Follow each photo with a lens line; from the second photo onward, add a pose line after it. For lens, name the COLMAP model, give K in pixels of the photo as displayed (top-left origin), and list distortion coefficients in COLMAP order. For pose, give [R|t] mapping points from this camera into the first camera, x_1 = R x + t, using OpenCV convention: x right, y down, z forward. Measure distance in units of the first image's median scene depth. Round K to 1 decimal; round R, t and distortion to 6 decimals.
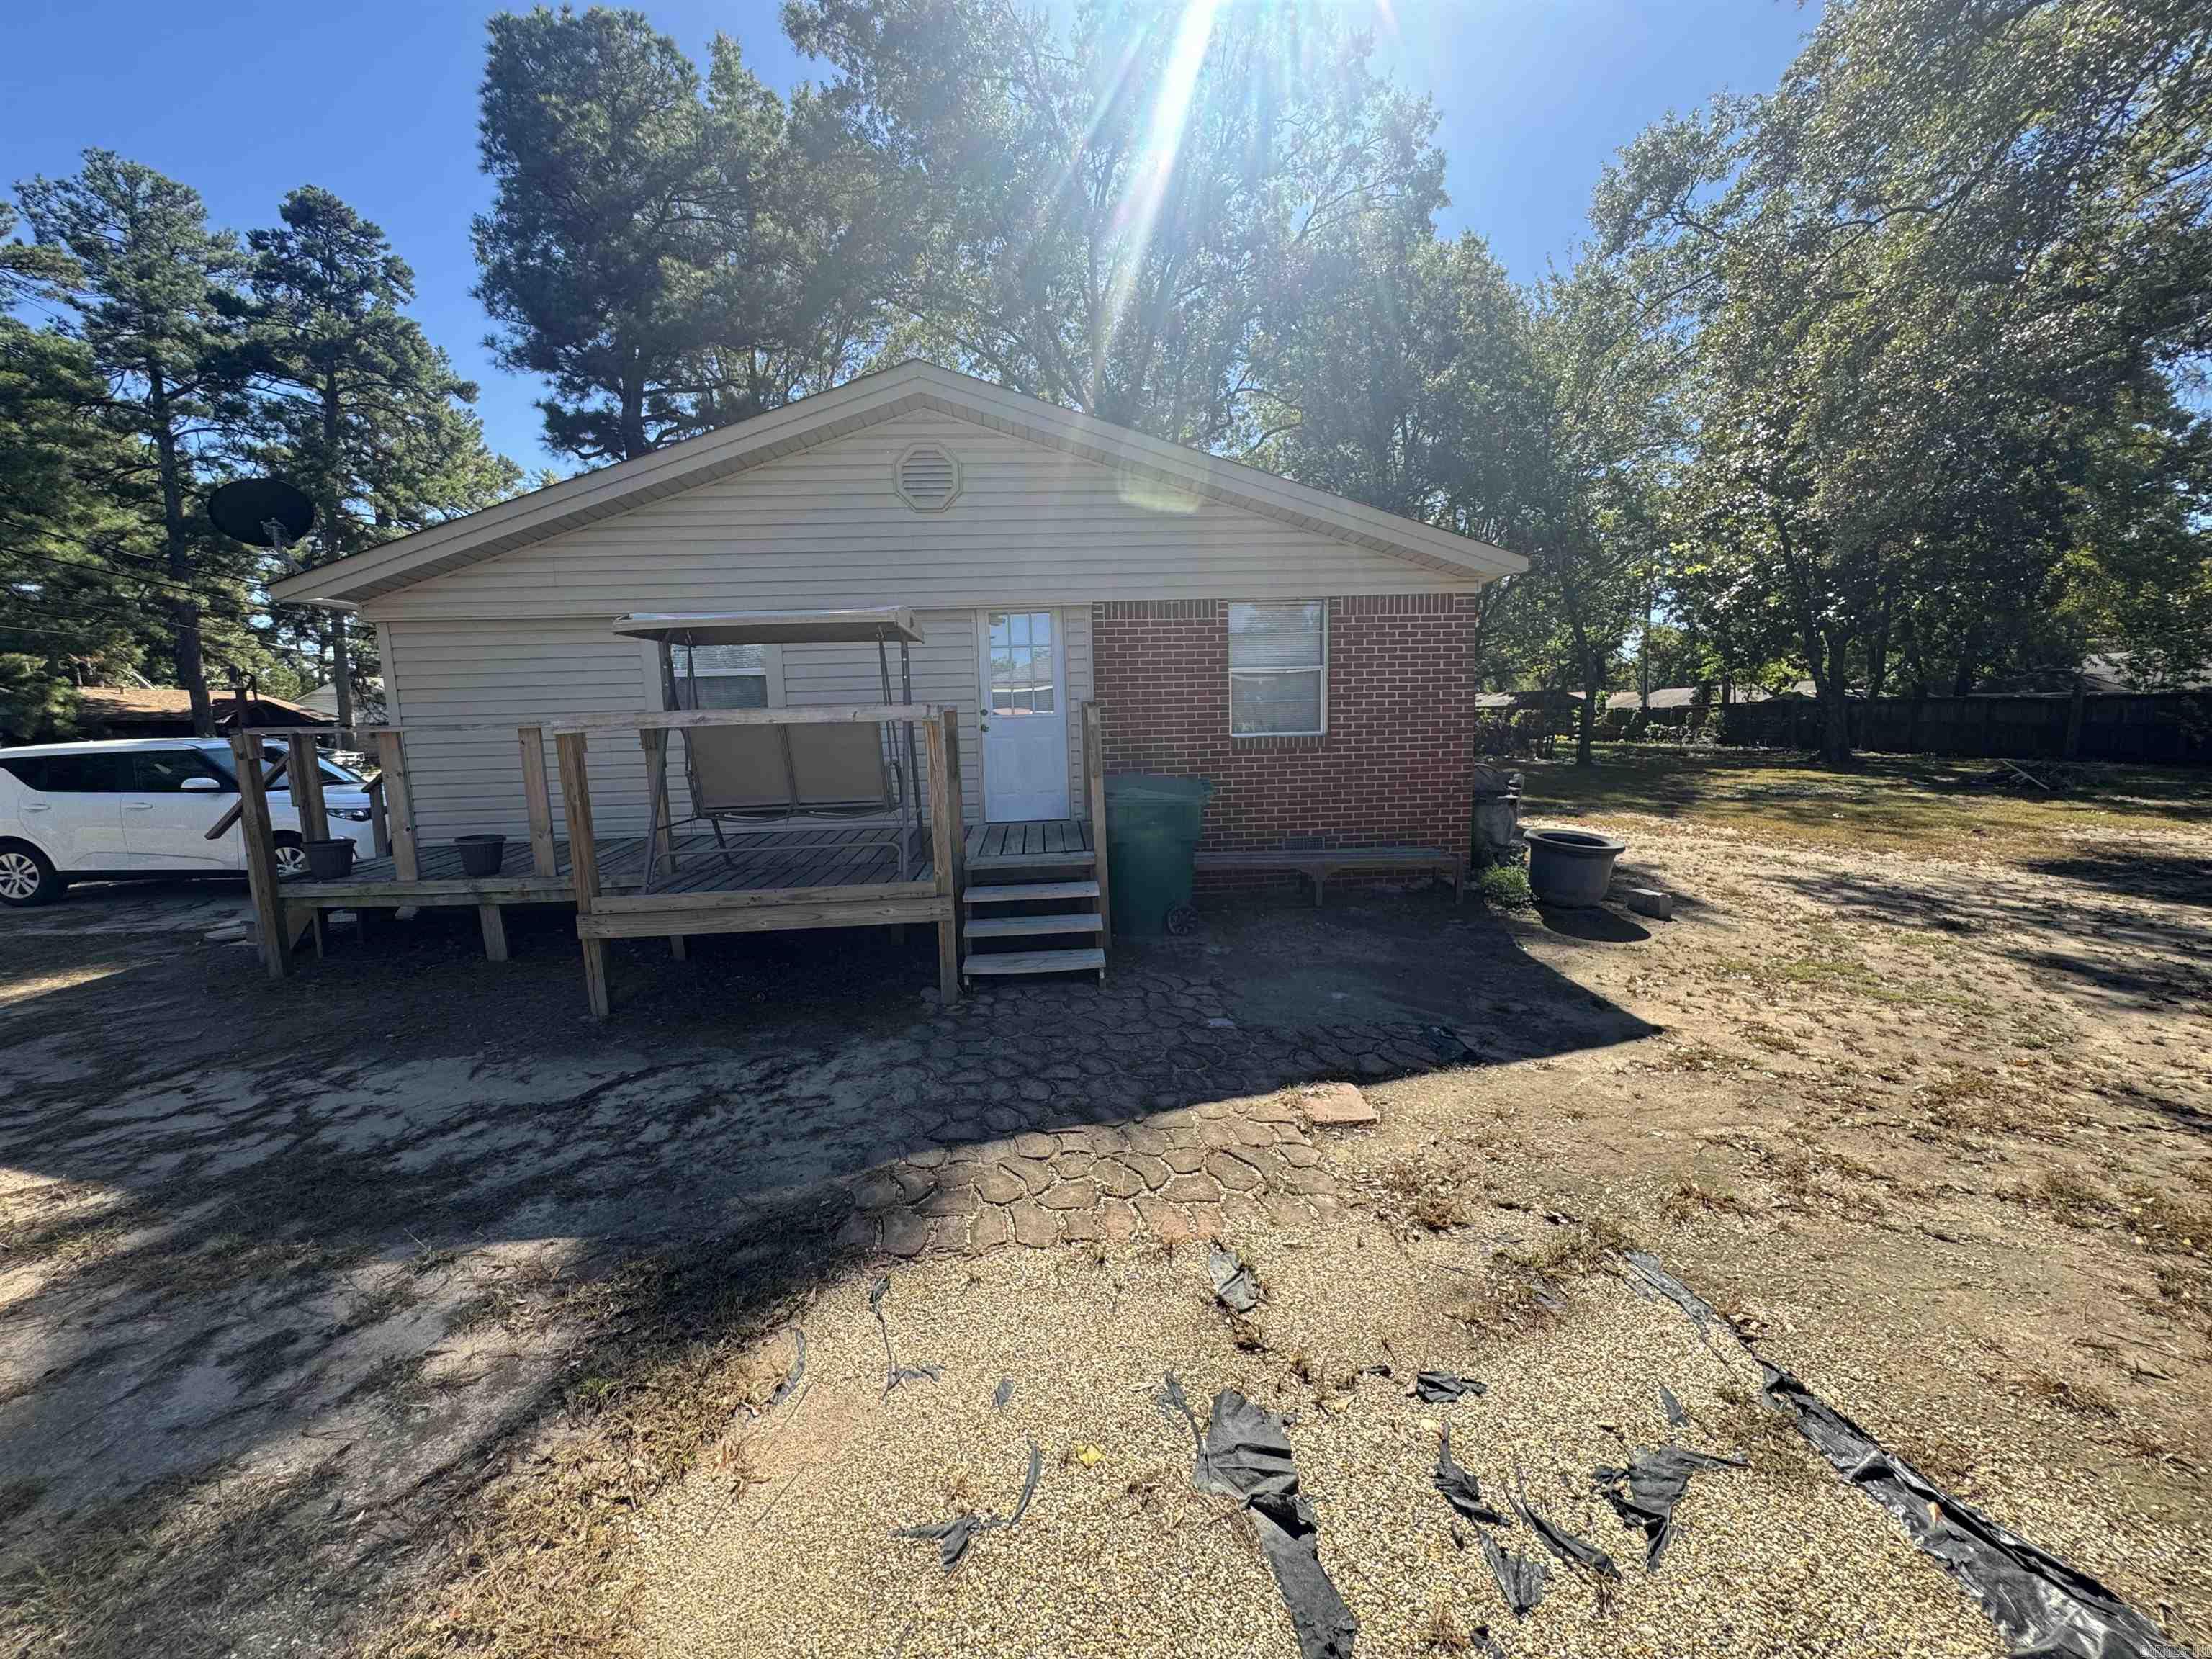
lens RADIAL K [[885.5, 0, 1100.5], [0, 885.5, 831.5], [0, 0, 1]] dist [-0.002654, 0.000168]
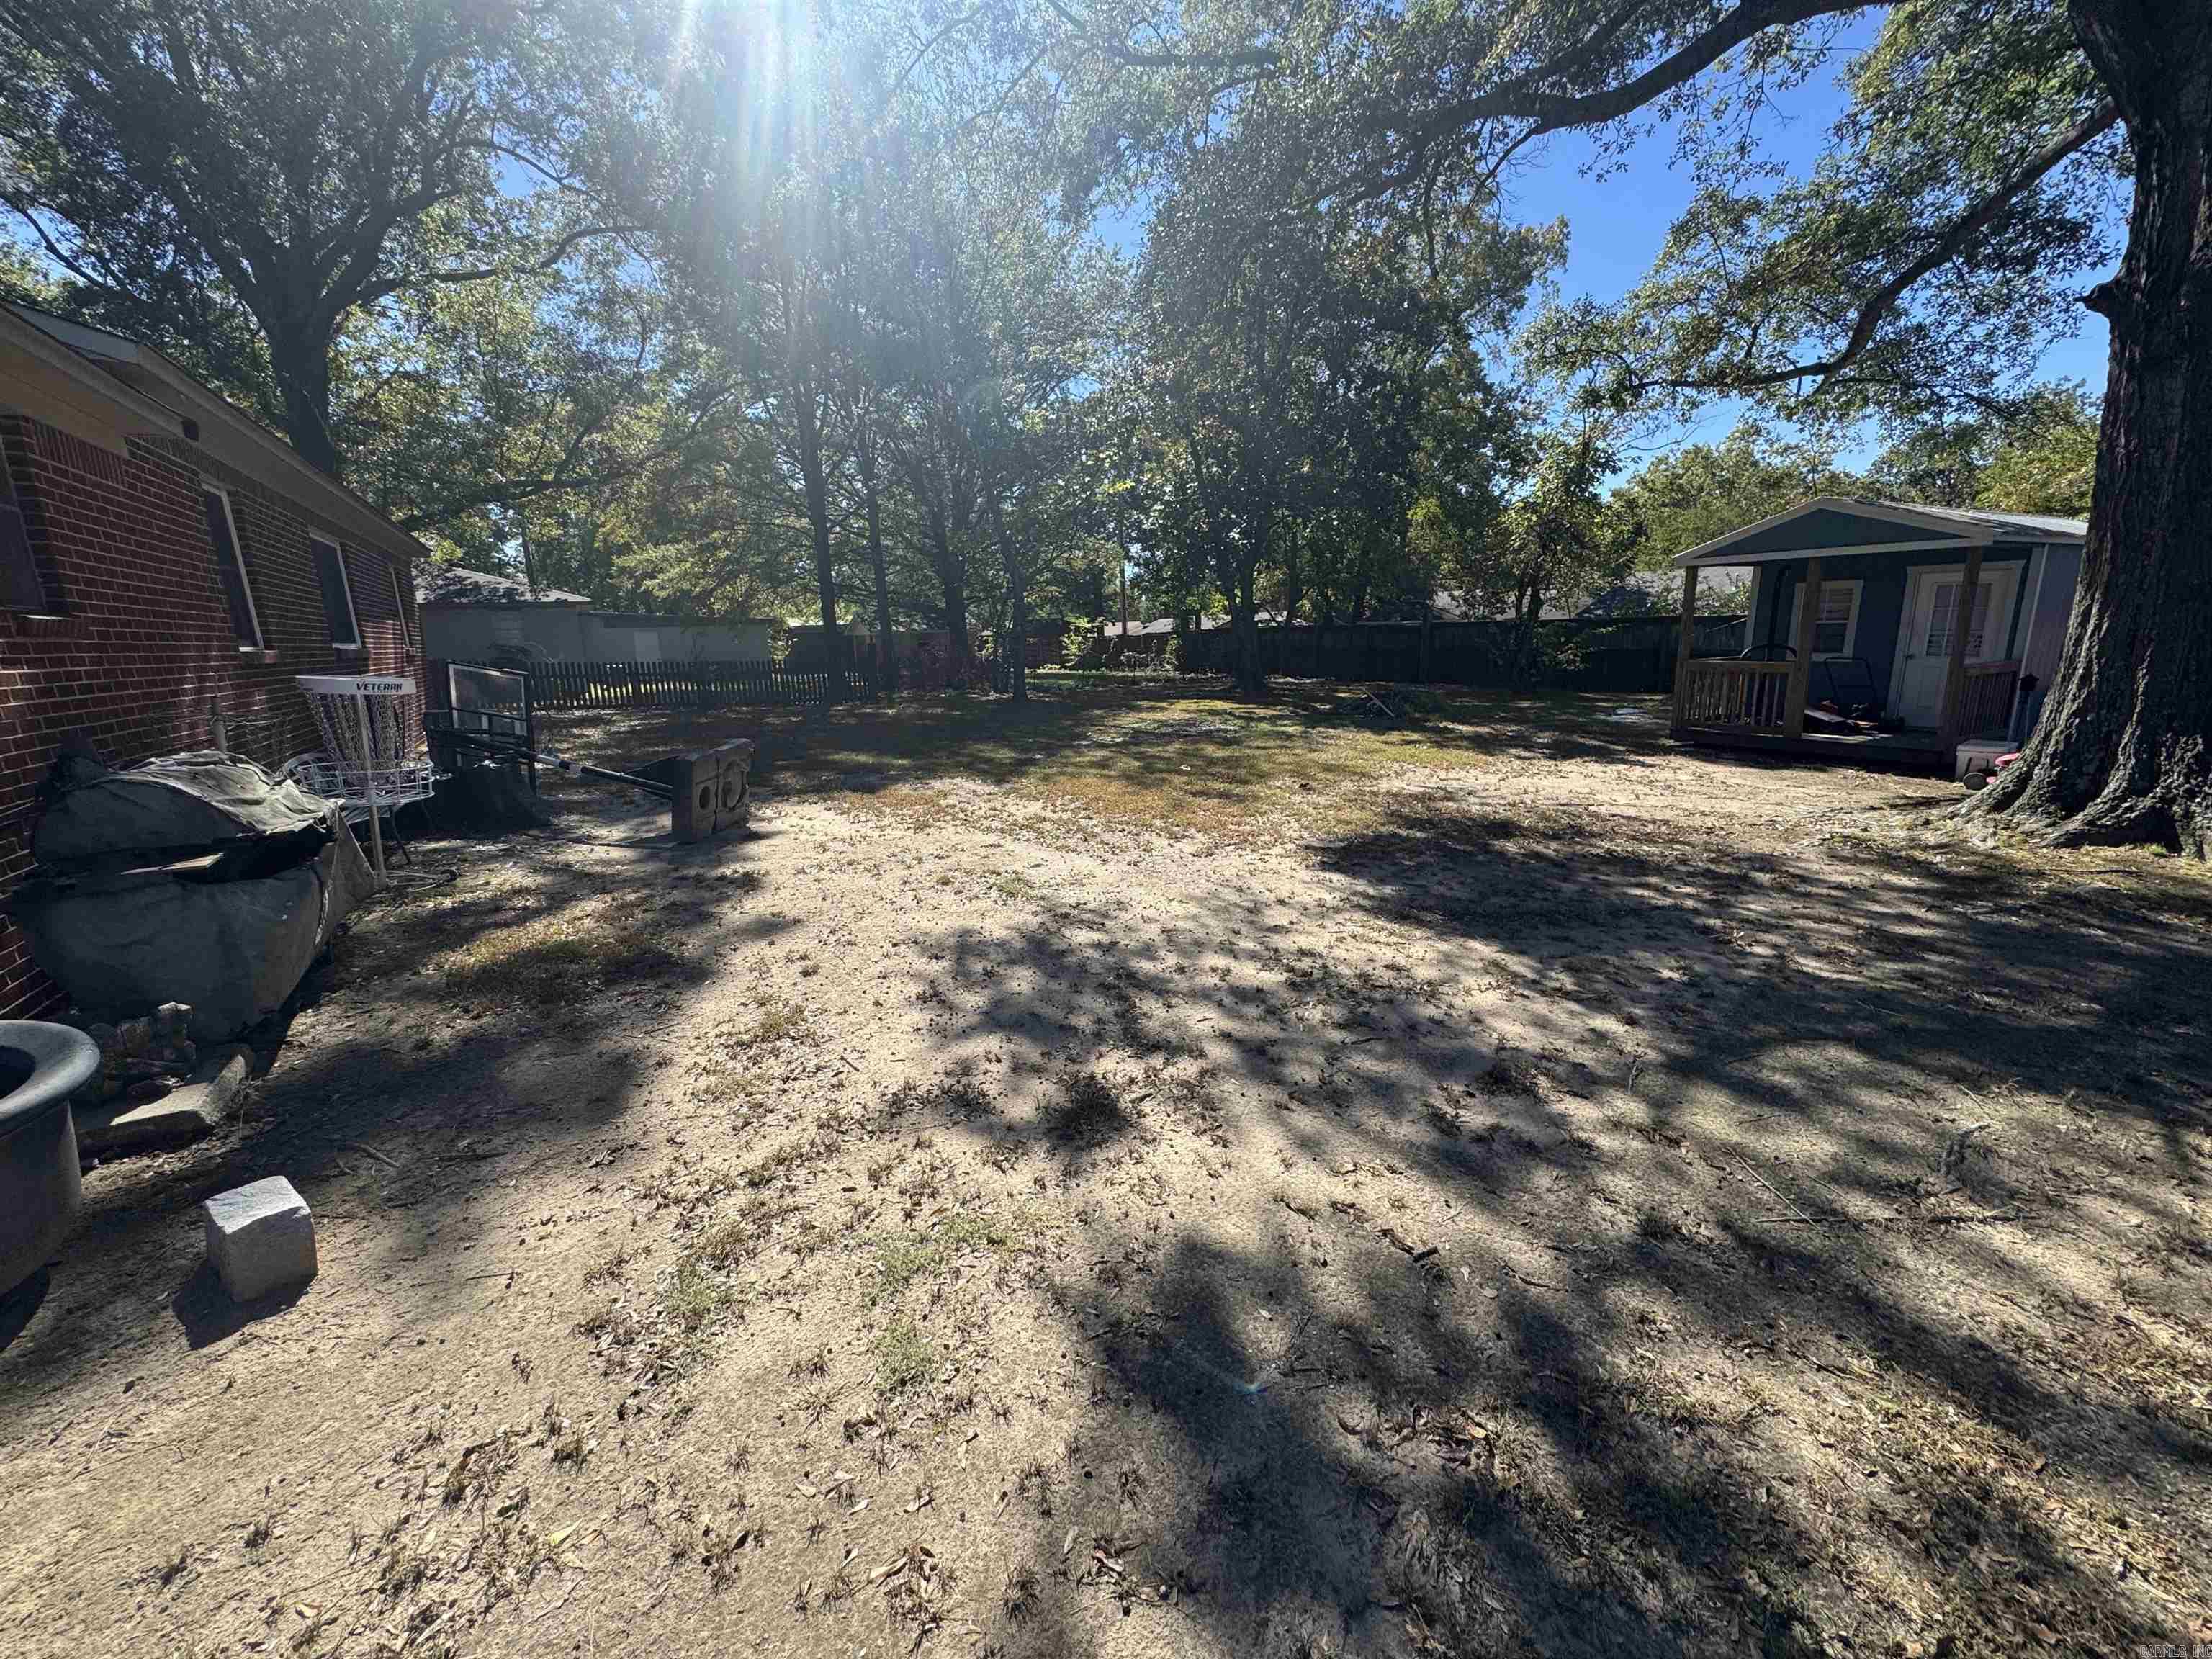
lens RADIAL K [[885.5, 0, 1111.4], [0, 885.5, 833.7], [0, 0, 1]] dist [-0.002654, 0.000168]
pose [[0.888376, -0.099977, 0.448100, 0.288064], [0.064032, 0.993444, 0.094704, -0.027748], [-0.454630, -0.055440, 0.888953, 0.219276]]
